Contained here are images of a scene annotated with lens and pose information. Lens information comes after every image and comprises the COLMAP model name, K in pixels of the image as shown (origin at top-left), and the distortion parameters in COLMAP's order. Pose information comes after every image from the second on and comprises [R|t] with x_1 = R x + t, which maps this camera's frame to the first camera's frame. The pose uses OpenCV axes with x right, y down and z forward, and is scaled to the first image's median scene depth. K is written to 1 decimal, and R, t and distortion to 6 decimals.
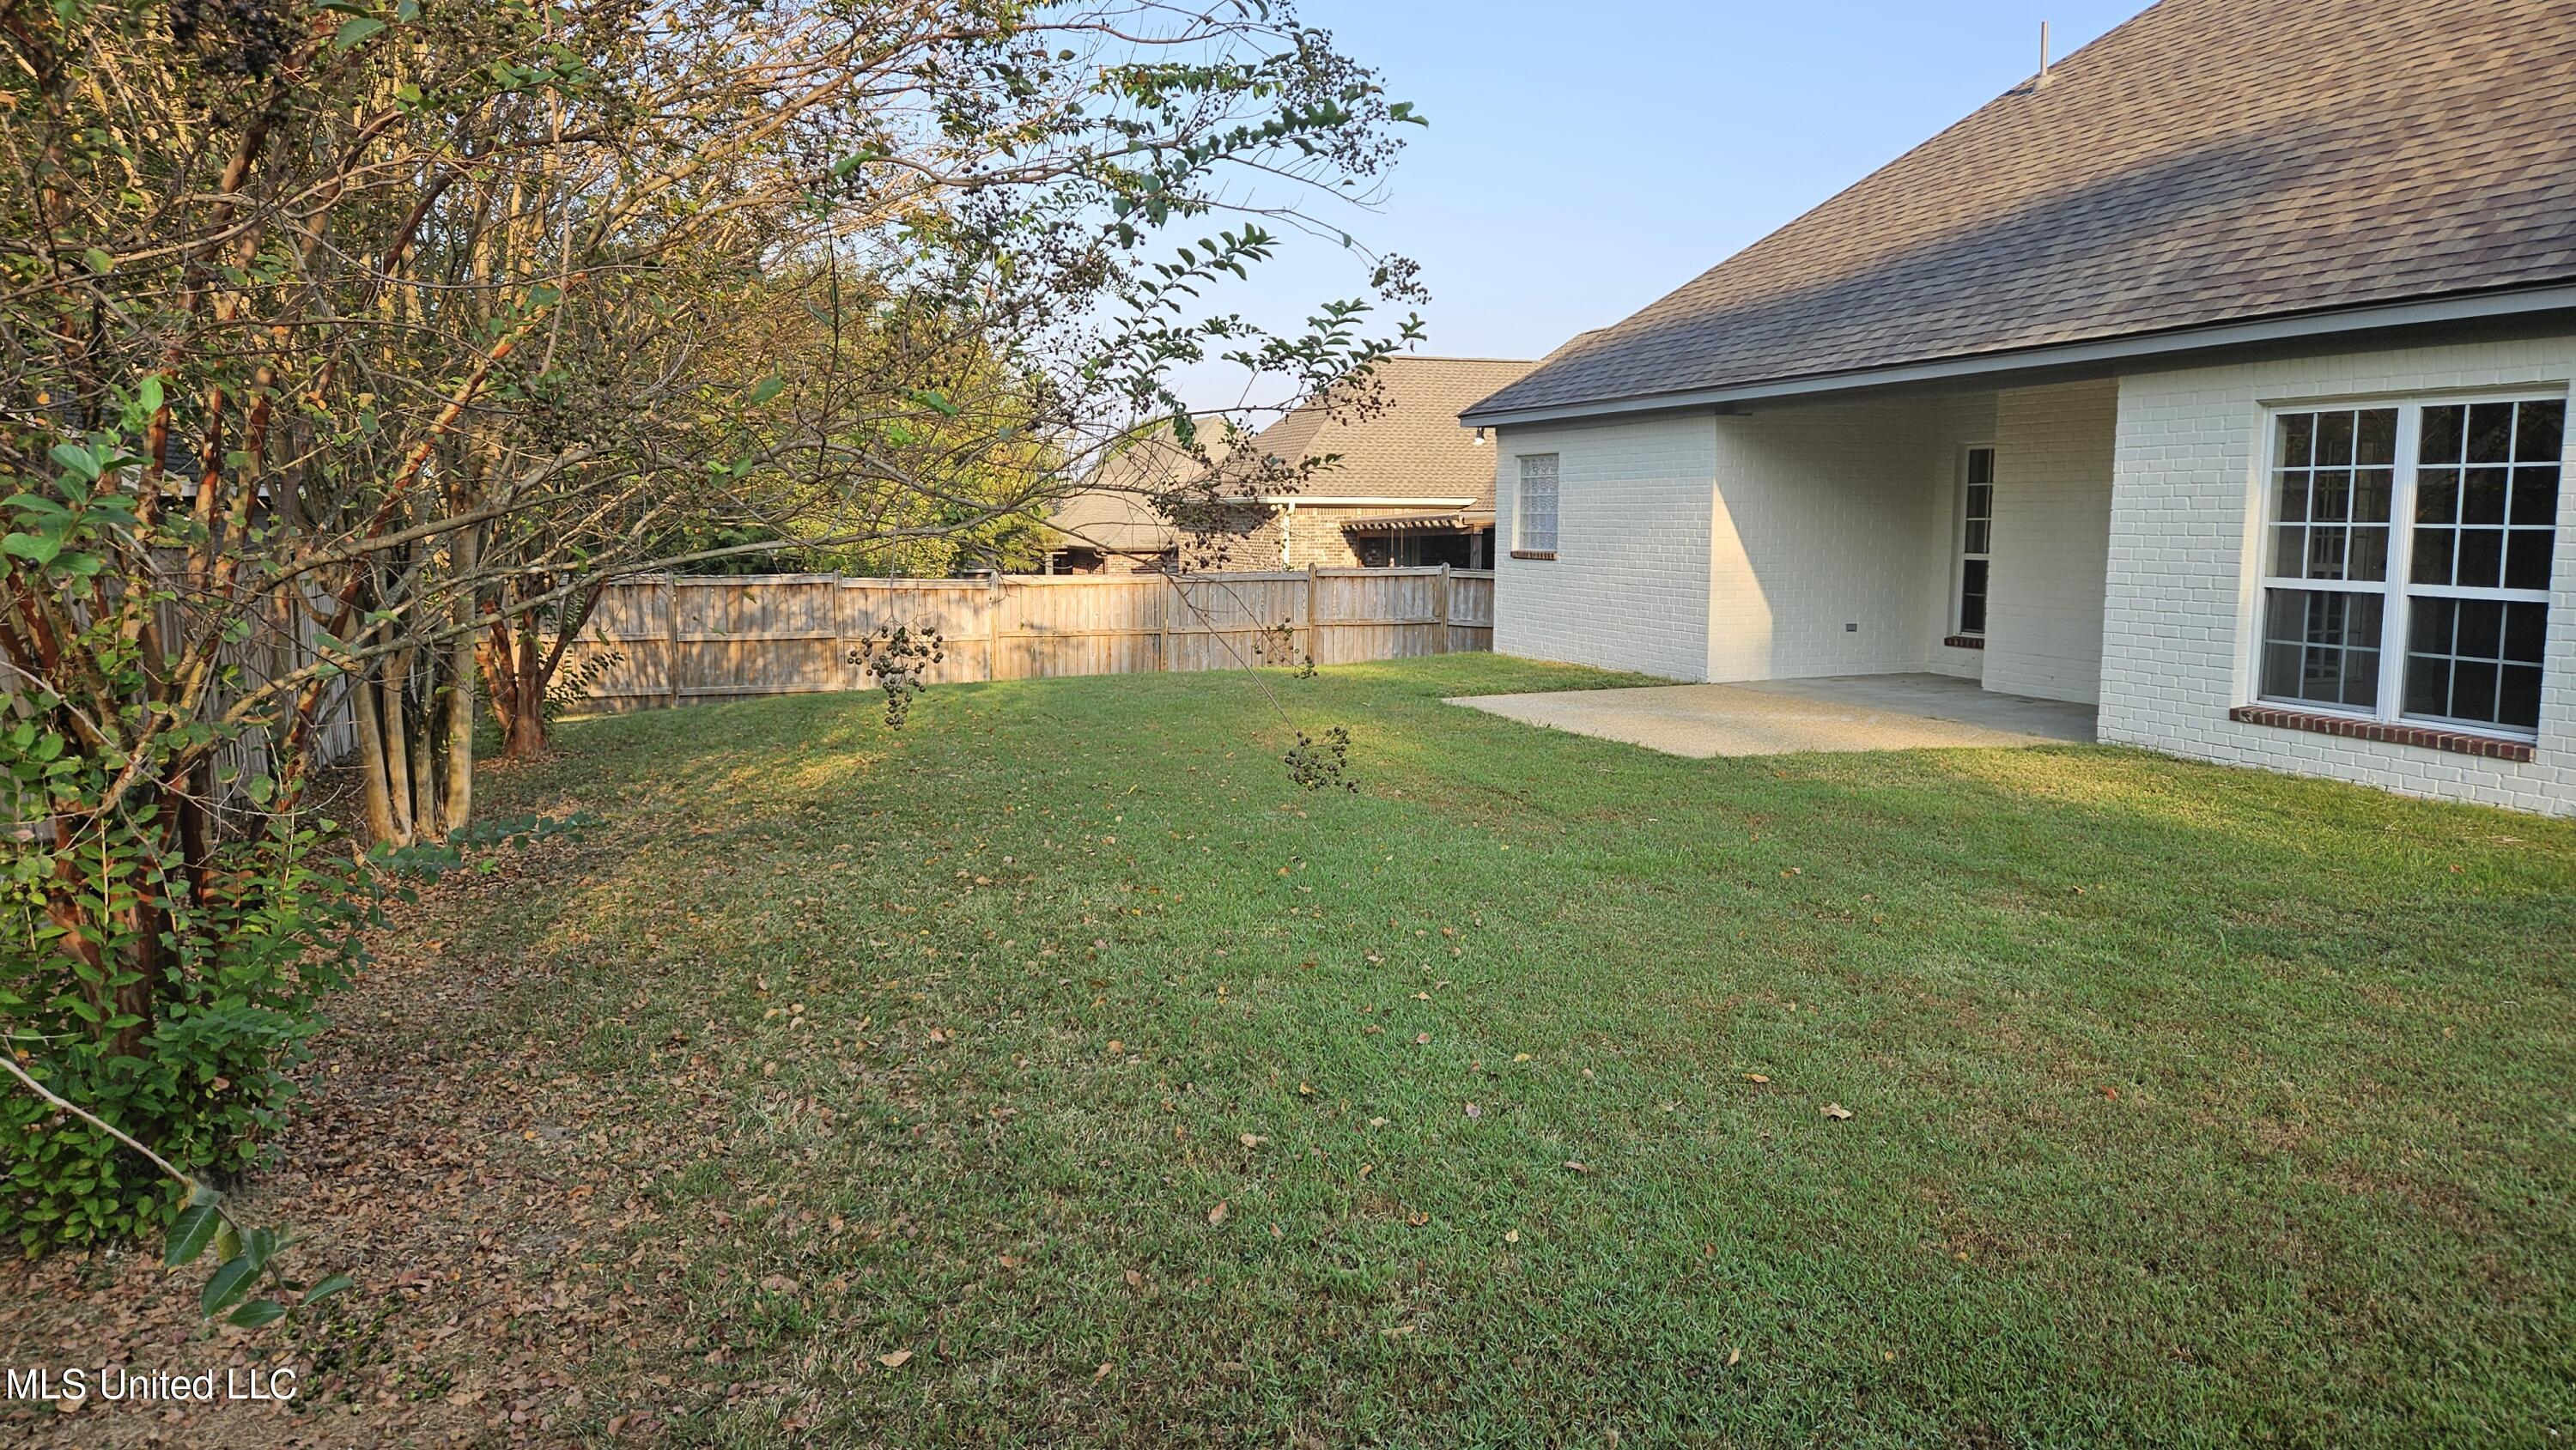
lens RADIAL K [[1698.1, 0, 1302.1], [0, 1698.1, 720.8], [0, 0, 1]] dist [0.069633, -0.056029]
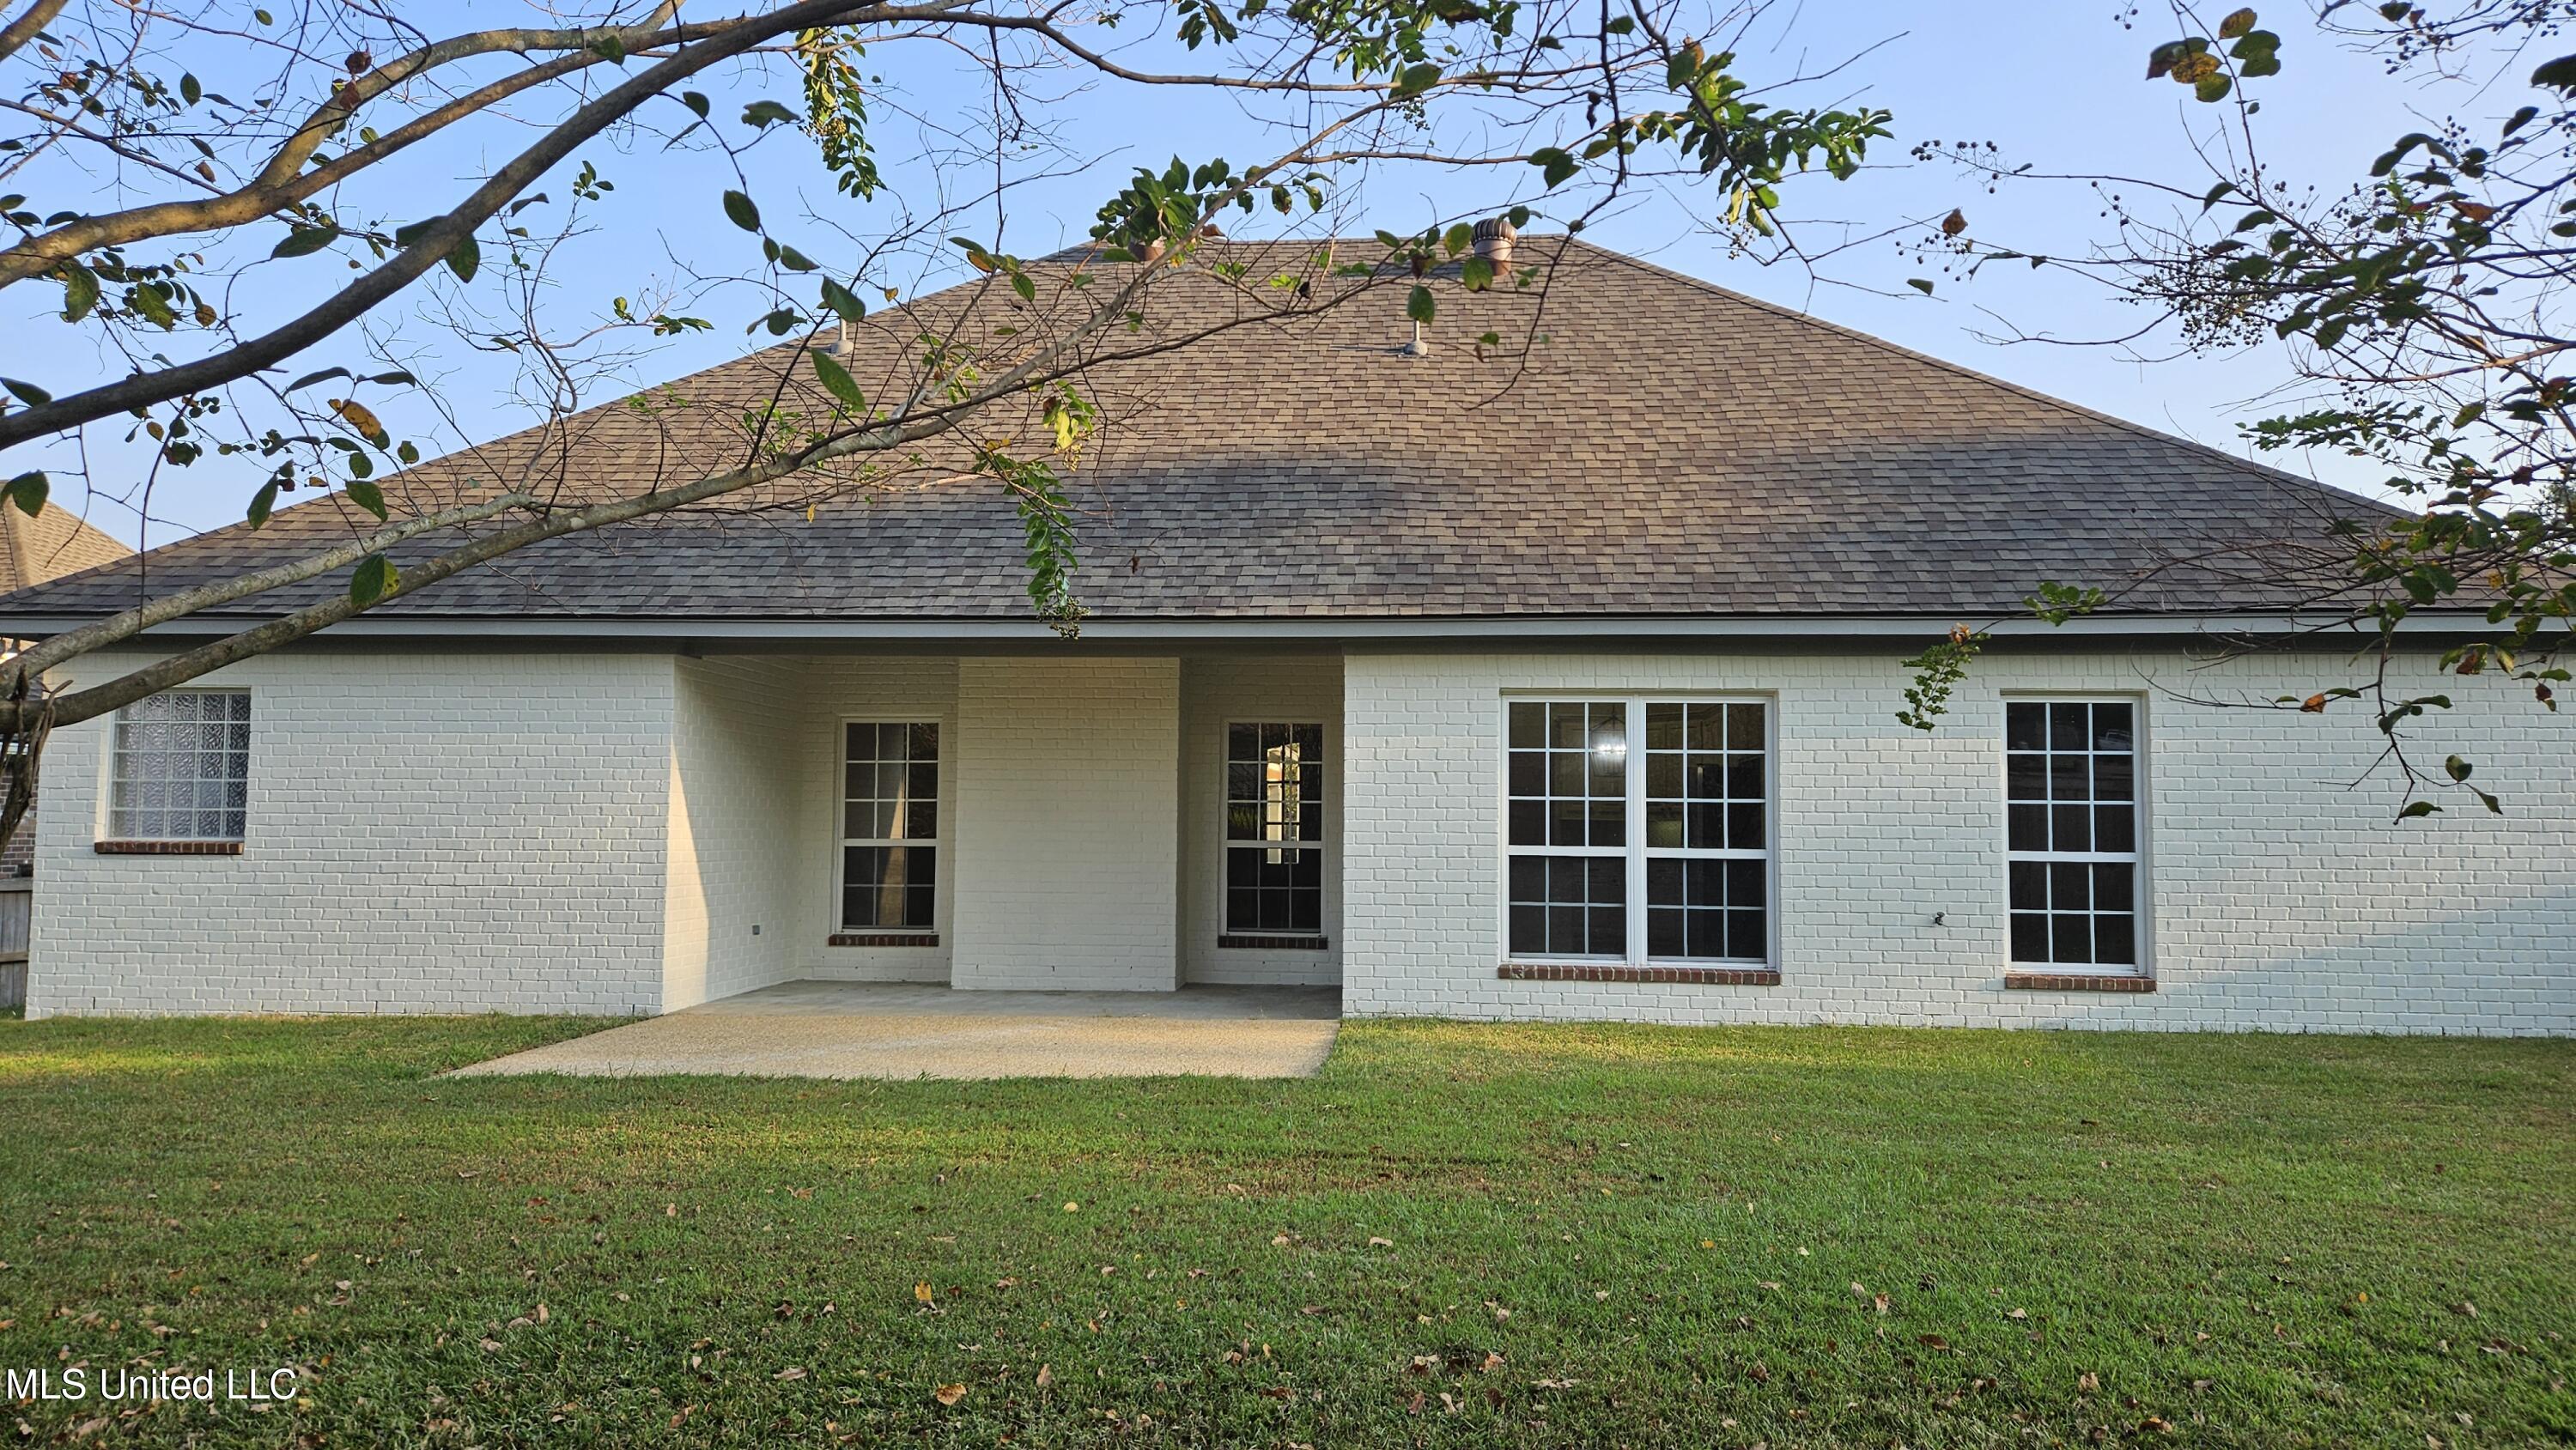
lens RADIAL K [[1698.1, 0, 1302.1], [0, 1698.1, 720.8], [0, 0, 1]] dist [0.069633, -0.056029]
pose [[0.408777, 0.063542, 0.910420, -0.323049], [0.104170, 0.987805, -0.115715, -0.032362], [-0.906670, 0.142141, 0.397173, 0.438261]]
